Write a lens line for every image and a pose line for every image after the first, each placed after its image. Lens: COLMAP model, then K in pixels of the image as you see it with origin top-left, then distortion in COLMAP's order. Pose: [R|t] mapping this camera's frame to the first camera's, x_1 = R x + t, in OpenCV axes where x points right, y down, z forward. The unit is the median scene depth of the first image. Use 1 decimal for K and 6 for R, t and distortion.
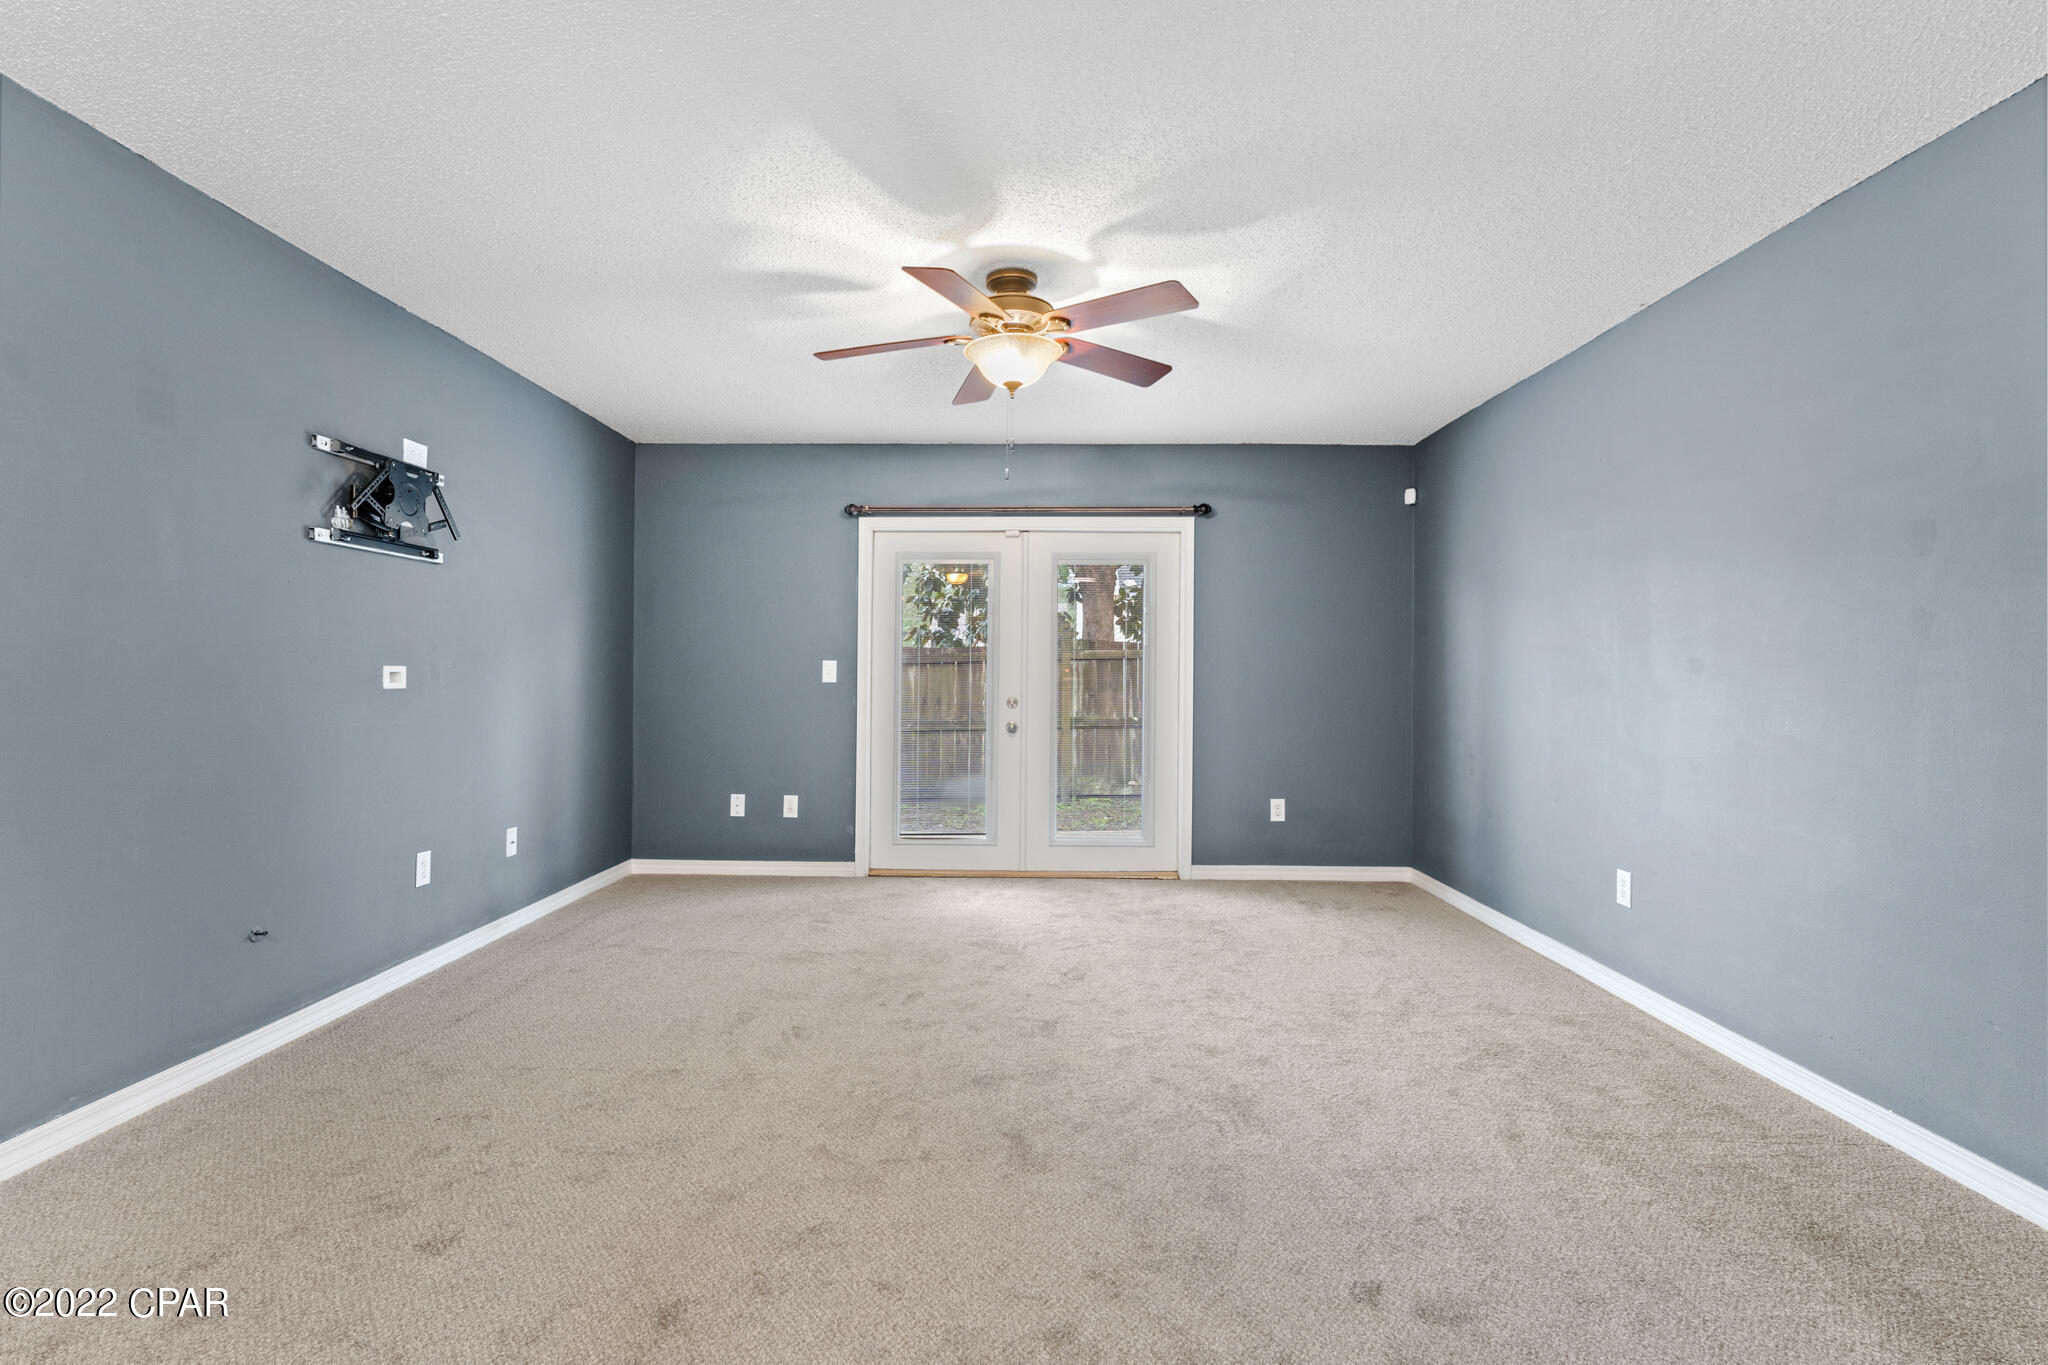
lens RADIAL K [[956.7, 0, 1019.1], [0, 956.7, 671.9], [0, 0, 1]] dist [0.004703, 0.000137]
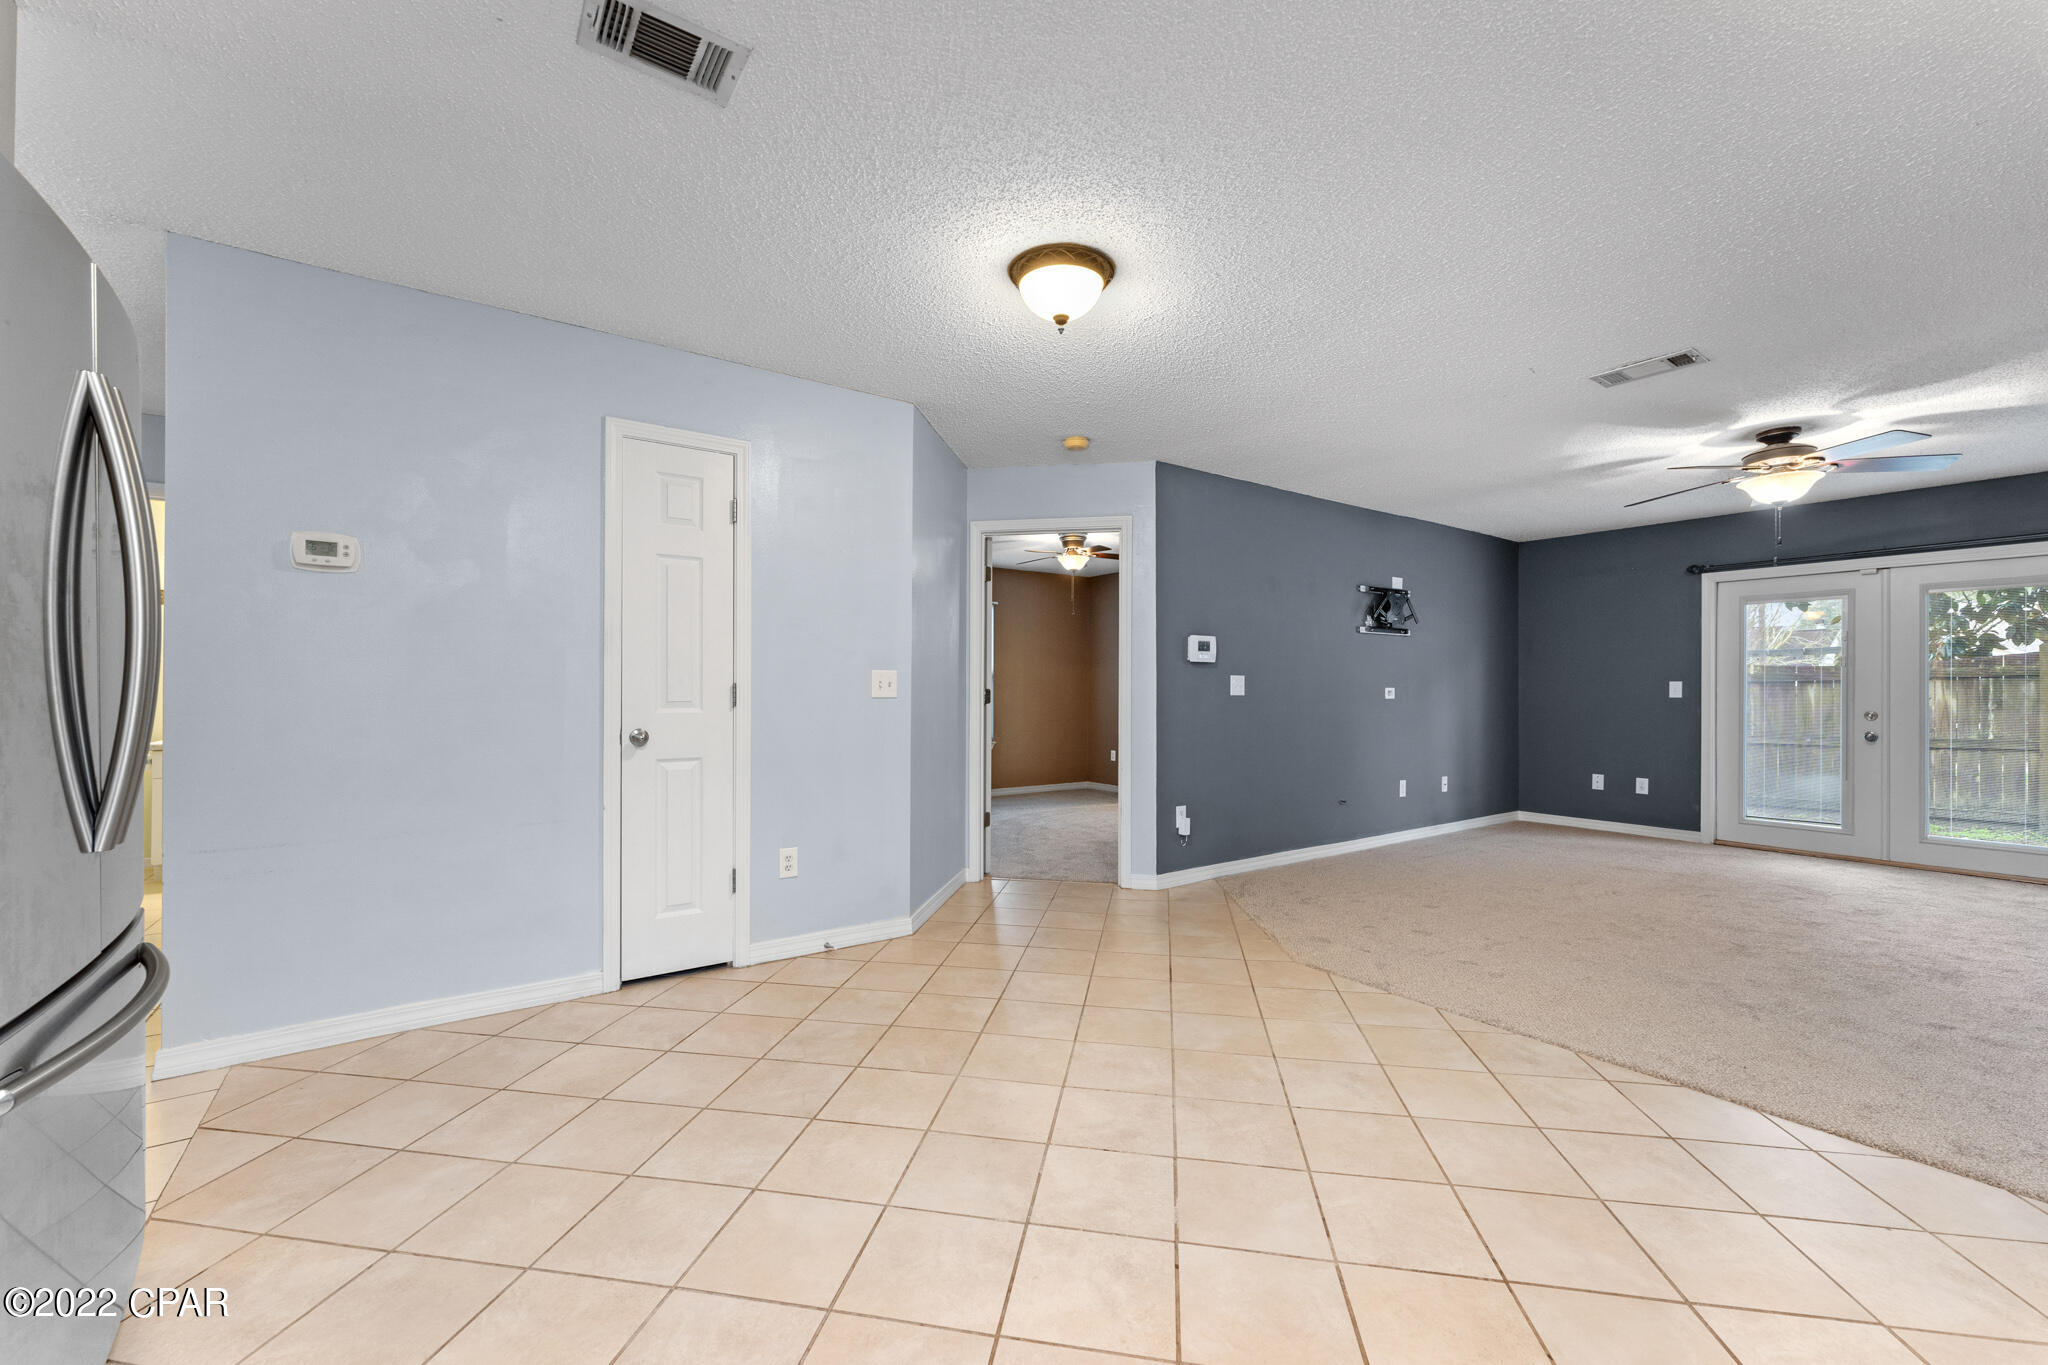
lens RADIAL K [[809.2, 0, 1017.1], [0, 809.2, 682.7], [0, 0, 1]] dist [0.003018, 0.000609]
pose [[0.582602, -0.010899, -0.812684, 0.289775], [0.003507, 0.999934, -0.010896, -0.000990], [0.812750, 0.003498, 0.582602, -0.647583]]
